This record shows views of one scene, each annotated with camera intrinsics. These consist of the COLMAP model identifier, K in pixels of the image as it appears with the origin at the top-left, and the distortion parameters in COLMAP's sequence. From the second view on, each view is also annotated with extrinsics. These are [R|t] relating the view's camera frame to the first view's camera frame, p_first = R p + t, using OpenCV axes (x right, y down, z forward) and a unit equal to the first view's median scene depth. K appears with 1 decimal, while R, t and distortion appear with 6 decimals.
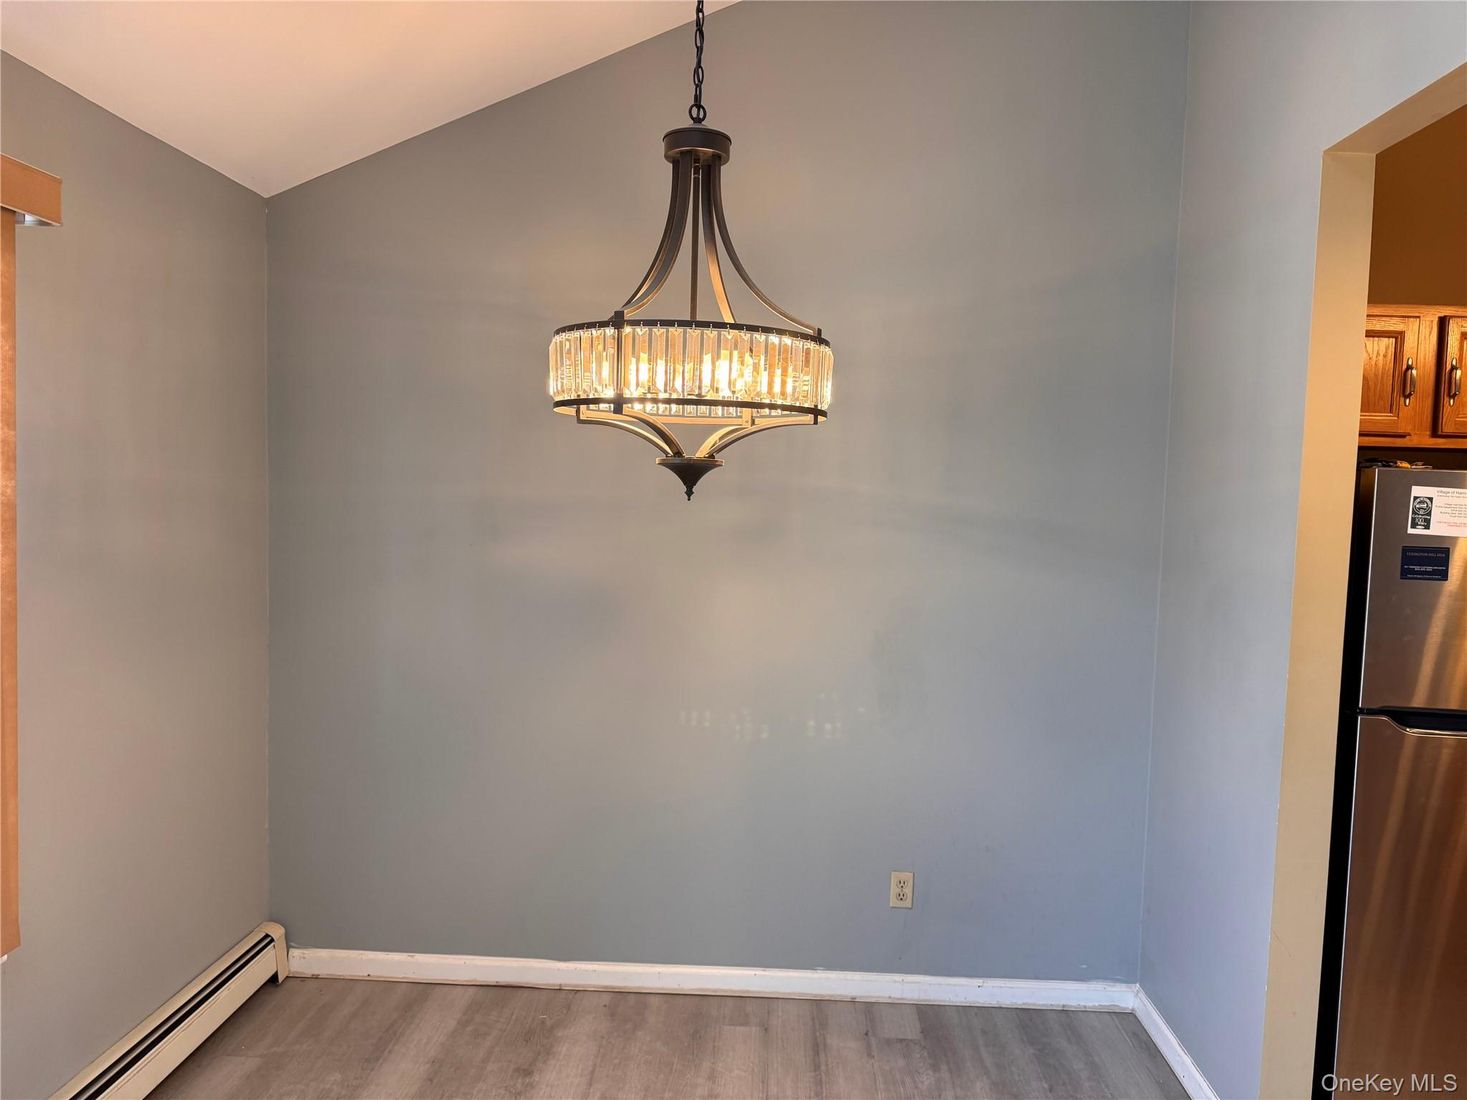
lens RADIAL K [[1040.2, 0, 734.3], [0, 1040.2, 563.4], [0, 0, 1]] dist [0.075095, -0.082953]
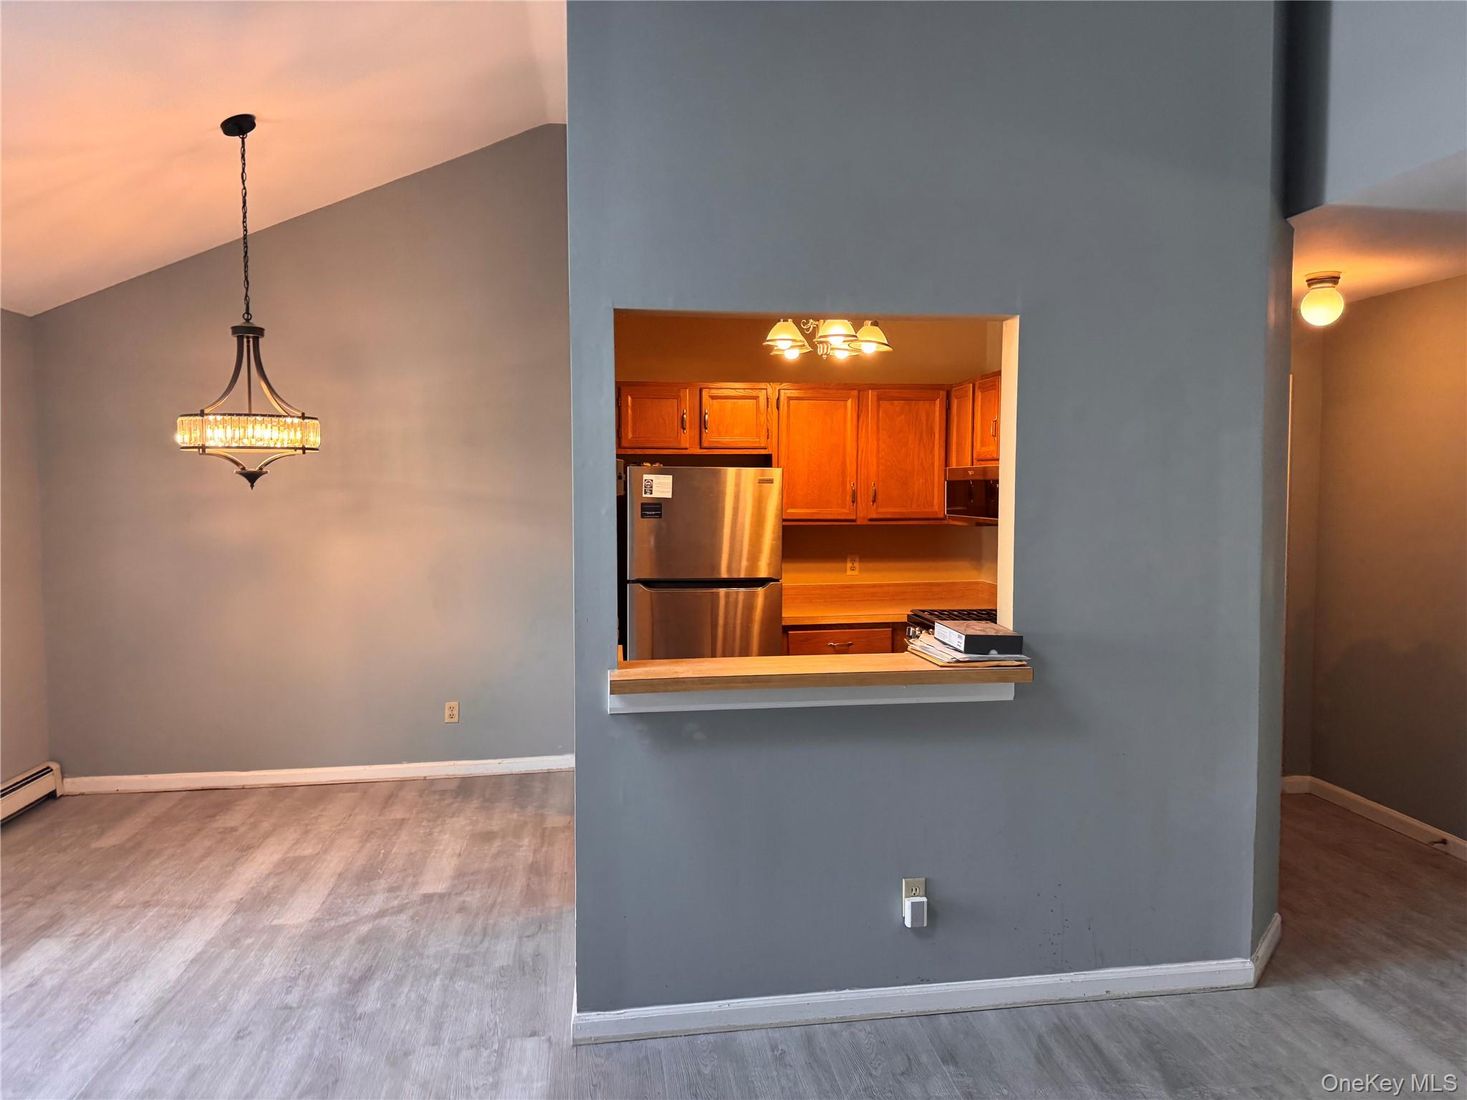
lens RADIAL K [[1022.6, 0, 751.7], [0, 1022.6, 543.9], [0, 0, 1]] dist [0.001290, -0.006659]
pose [[0.980067, -0.039998, 0.194600, 0.379839], [0.042935, 0.999018, -0.010900, 0.082091], [-0.193973, 0.019038, 0.980822, -0.881134]]
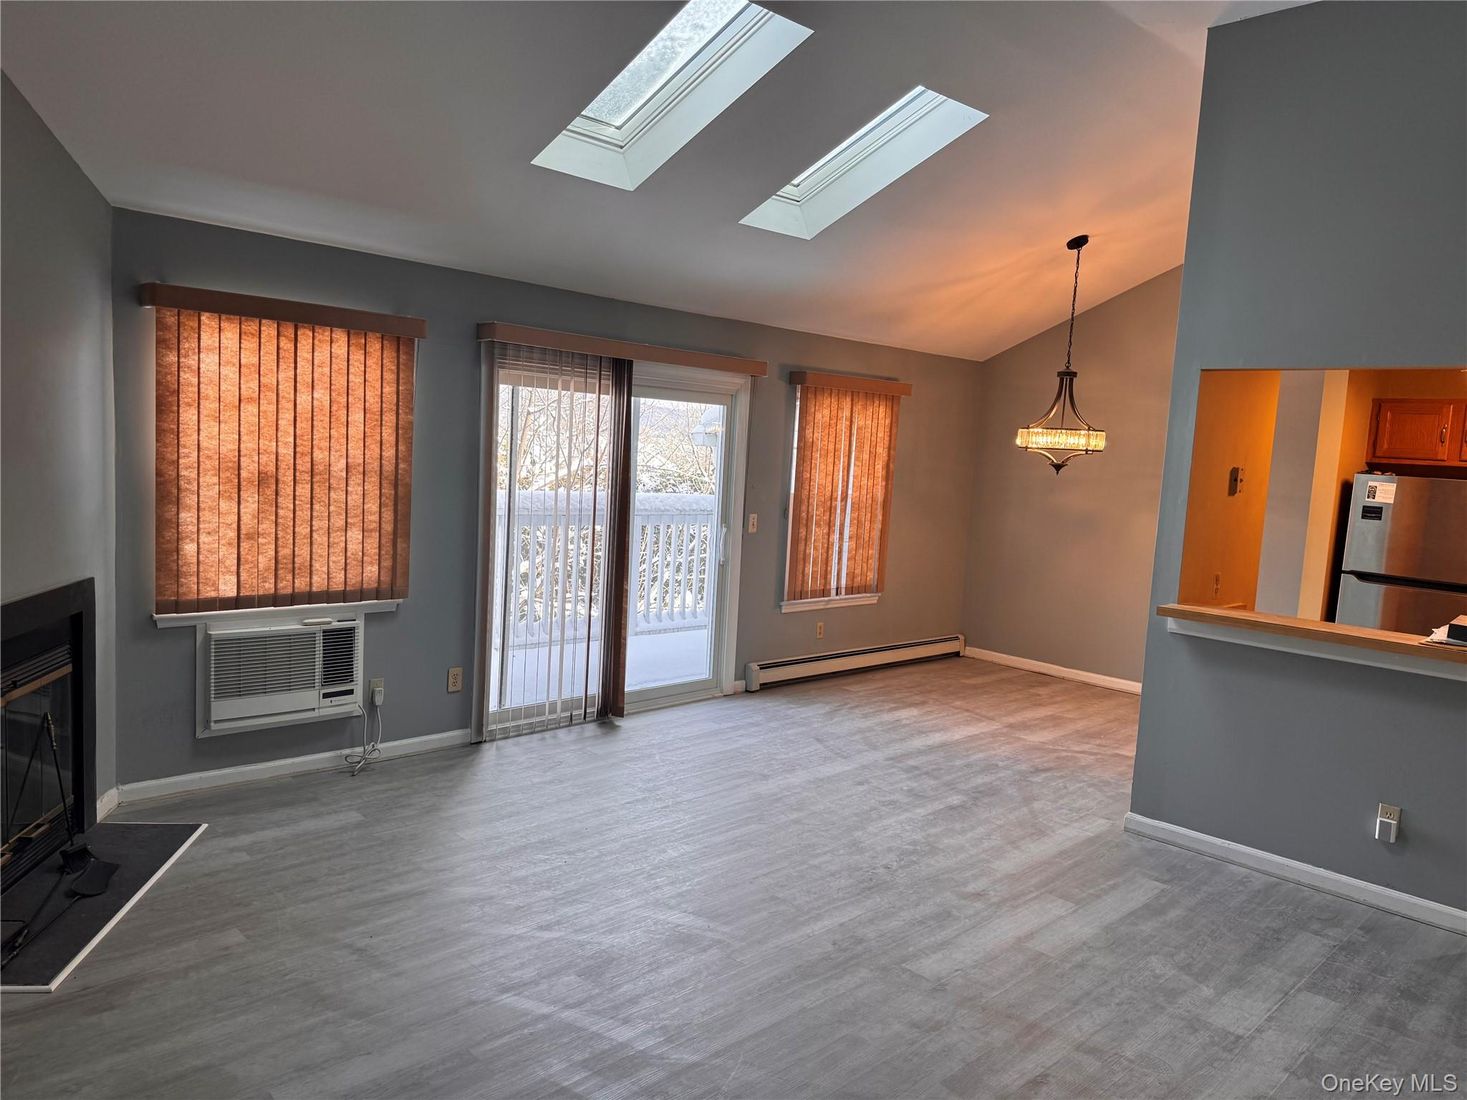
lens RADIAL K [[1022.6, 0, 751.7], [0, 1022.6, 543.9], [0, 0, 1]] dist [0.001290, -0.006659]
pose [[0.744006, 0.076200, -0.663814, 0.985184], [-0.081339, 0.996416, 0.023214, 0.113876], [0.663204, 0.036723, 0.747537, -1.471736]]
